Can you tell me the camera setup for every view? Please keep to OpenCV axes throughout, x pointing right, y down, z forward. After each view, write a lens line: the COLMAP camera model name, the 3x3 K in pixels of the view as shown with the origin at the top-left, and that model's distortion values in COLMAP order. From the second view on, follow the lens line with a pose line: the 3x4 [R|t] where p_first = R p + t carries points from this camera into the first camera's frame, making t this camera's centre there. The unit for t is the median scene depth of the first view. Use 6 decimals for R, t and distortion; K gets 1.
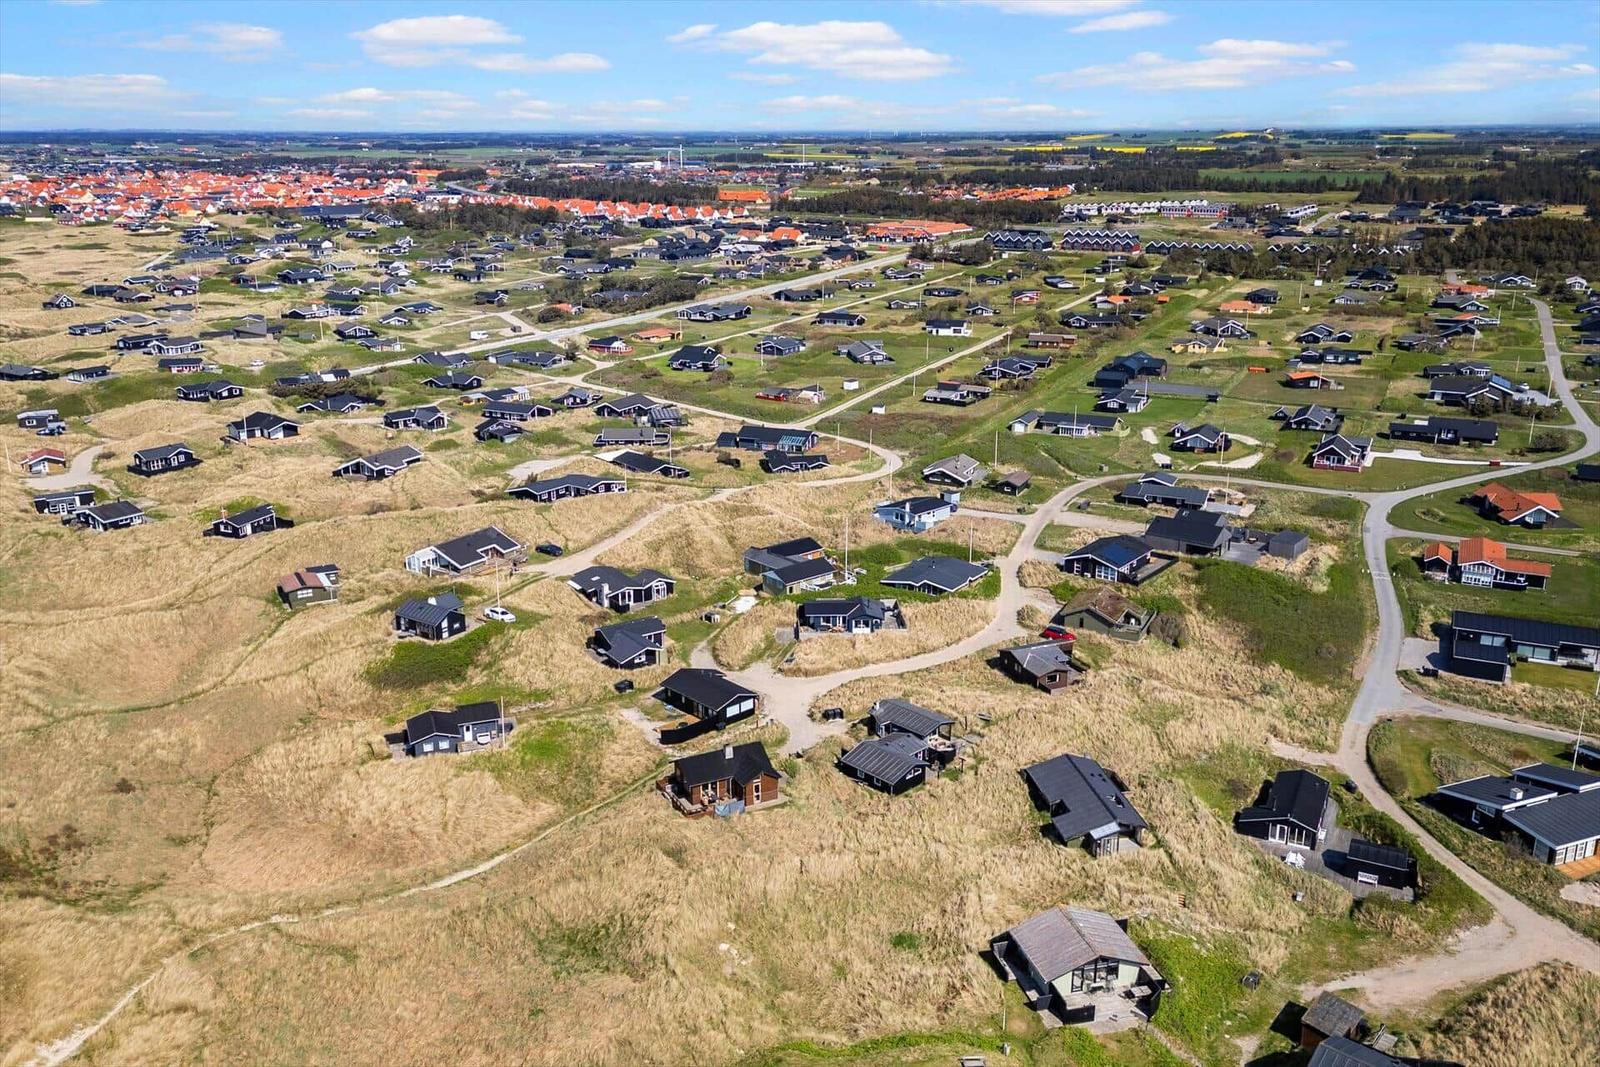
lens RADIAL K [[1328.1, 0, 802.6], [0, 1328.1, 506.9], [0, 0, 1]] dist [0.067852, -0.071588]
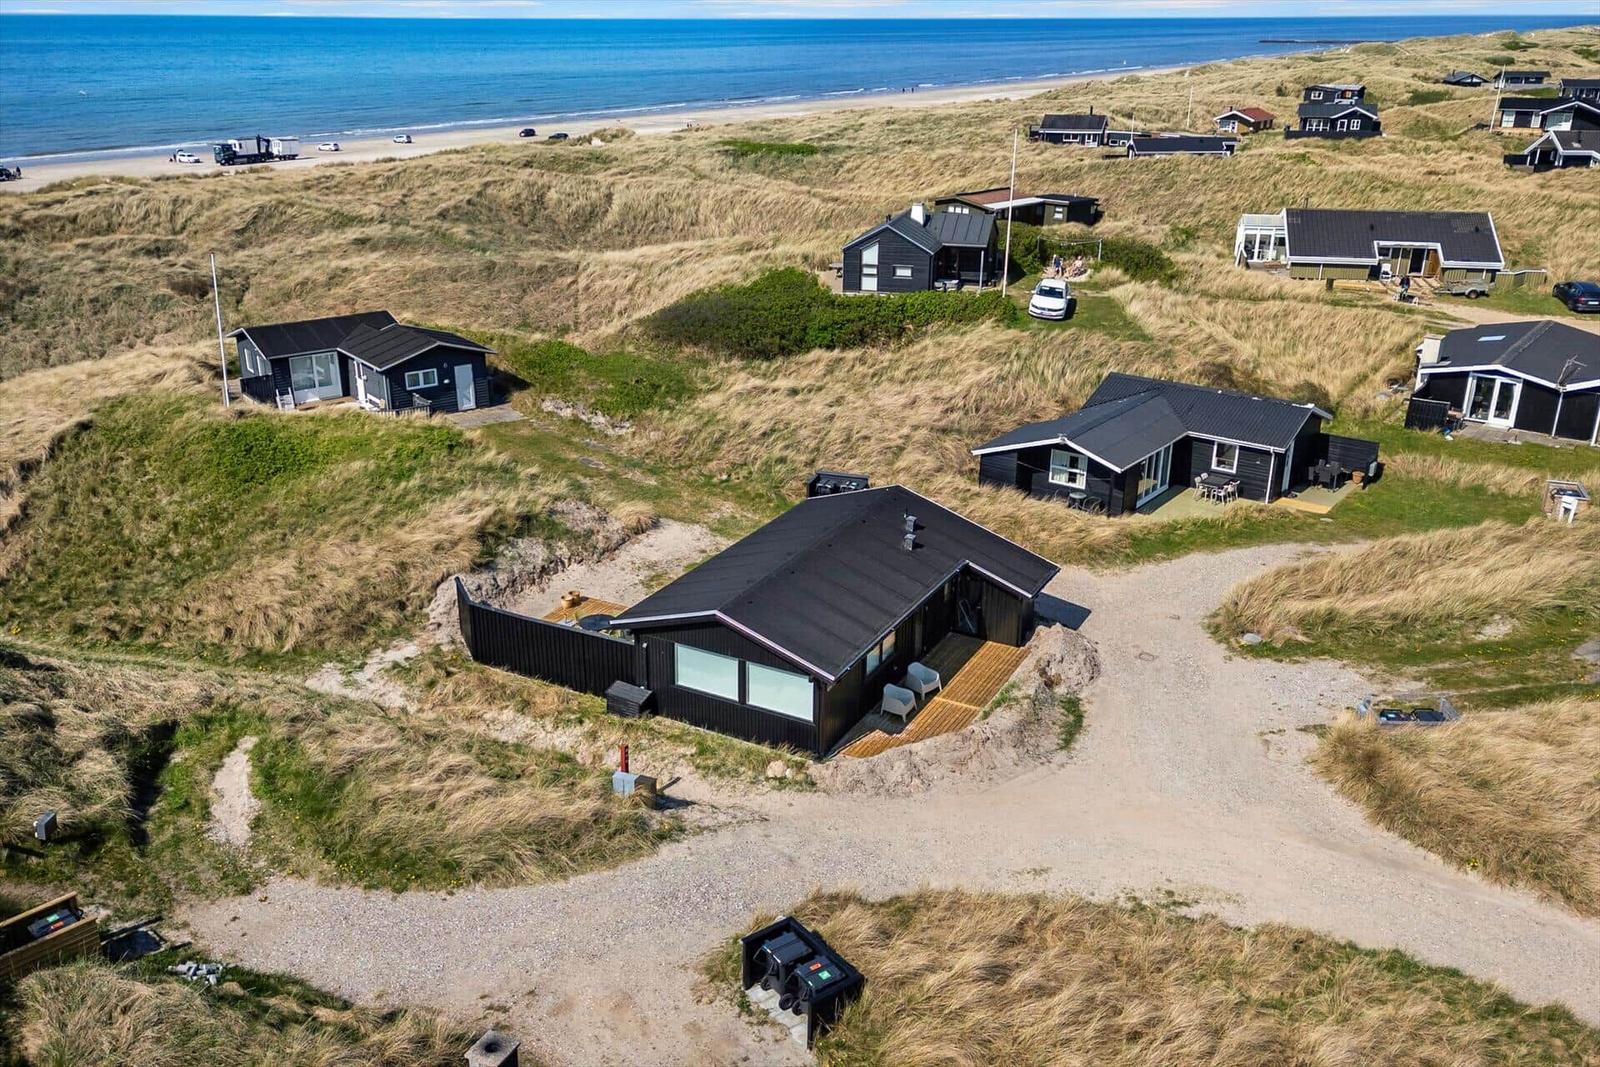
lens RADIAL K [[1310.5, 0, 795.3], [0, 1310.5, 531.4], [0, 0, 1]] dist [0.109365, -0.140492]
pose [[0.307006, 0.345199, -0.886896, 0.082982], [-0.259283, 0.926986, 0.271050, 0.041784], [0.915707, 0.146743, 0.374095, 0.564307]]
